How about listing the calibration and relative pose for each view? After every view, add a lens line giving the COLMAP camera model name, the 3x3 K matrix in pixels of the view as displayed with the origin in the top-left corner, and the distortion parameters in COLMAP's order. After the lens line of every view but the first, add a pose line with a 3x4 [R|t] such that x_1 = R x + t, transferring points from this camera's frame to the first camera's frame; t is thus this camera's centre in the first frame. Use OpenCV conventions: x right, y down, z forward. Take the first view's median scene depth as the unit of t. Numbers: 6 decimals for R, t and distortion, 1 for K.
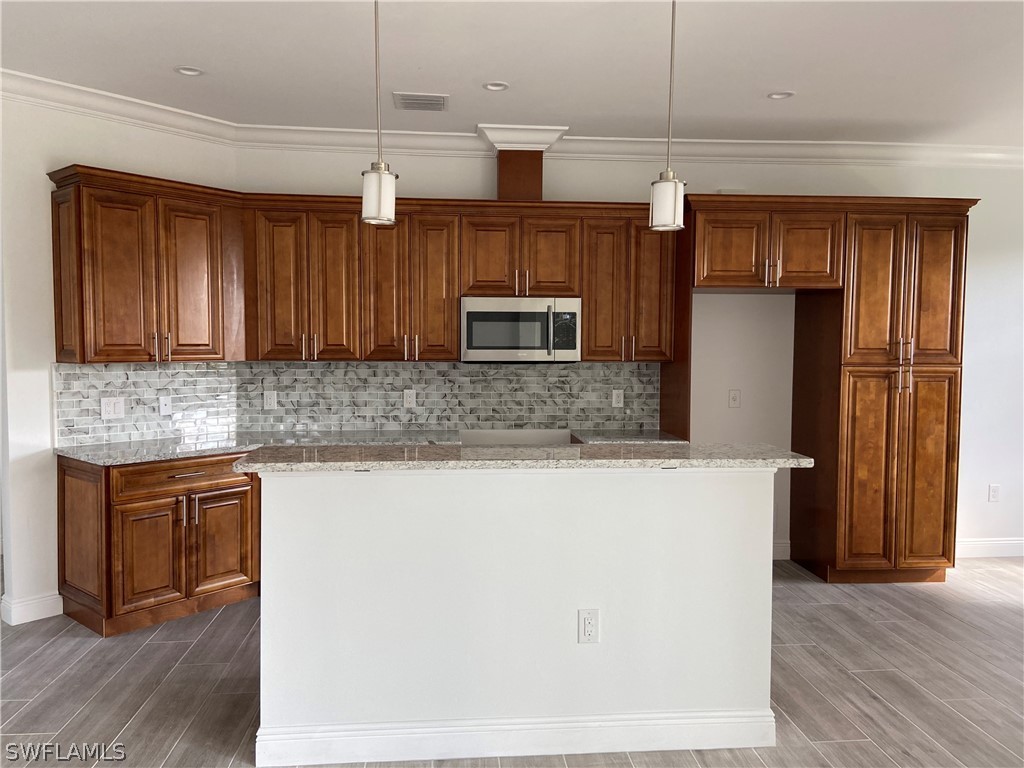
lens RADIAL K [[775.8, 0, 508.0], [0, 775.8, 380.3], [0, 0, 1]] dist [0.144712, -0.176529]
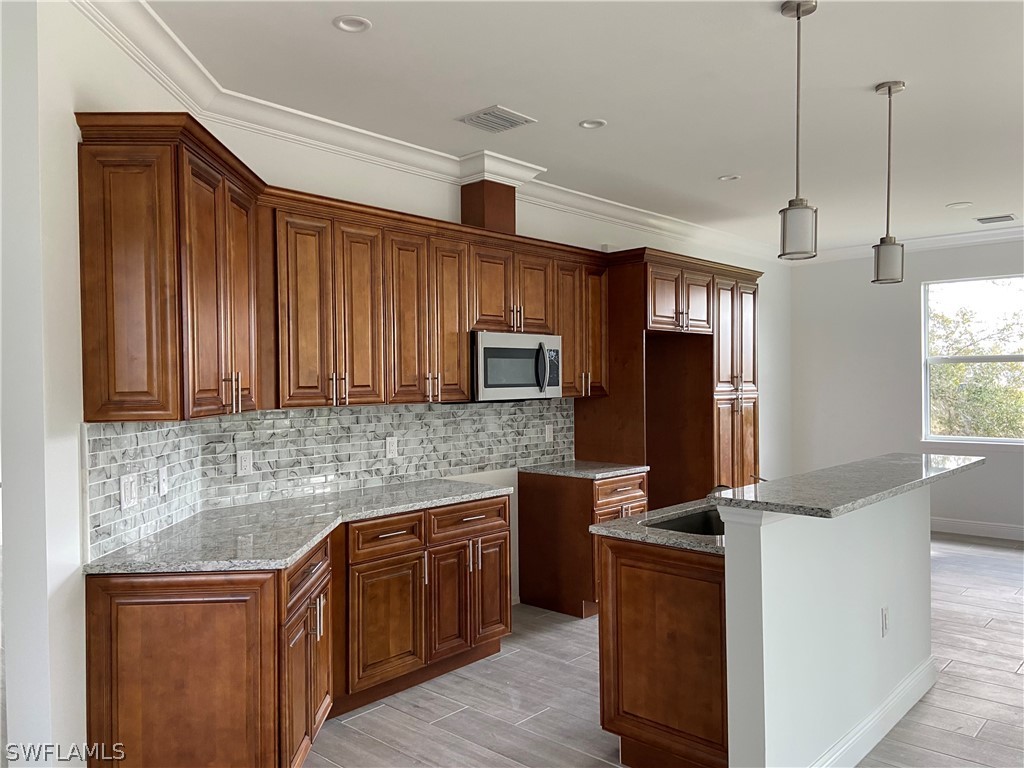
lens RADIAL K [[775.8, 0, 508.0], [0, 775.8, 380.3], [0, 0, 1]] dist [0.144712, -0.176529]
pose [[0.738743, -0.013290, 0.673856, -0.649037], [0.049971, 0.998134, -0.035097, -0.014671], [-0.672132, 0.059601, 0.738029, 0.295747]]
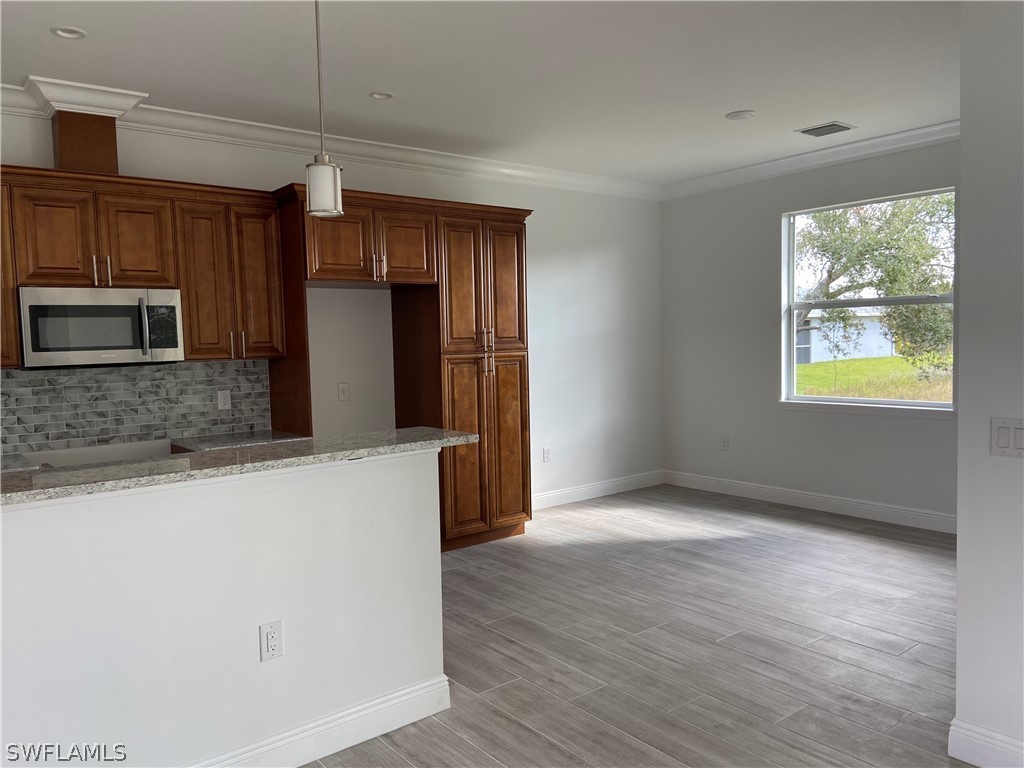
lens RADIAL K [[778.4, 0, 506.2], [0, 778.4, 387.2], [0, 0, 1]] dist [0.136668, -0.171765]
pose [[0.838443, -0.064570, 0.541151, -0.090989], [0.060345, 0.997850, 0.025566, 0.004950], [-0.541638, 0.011221, 0.840537, 0.038288]]
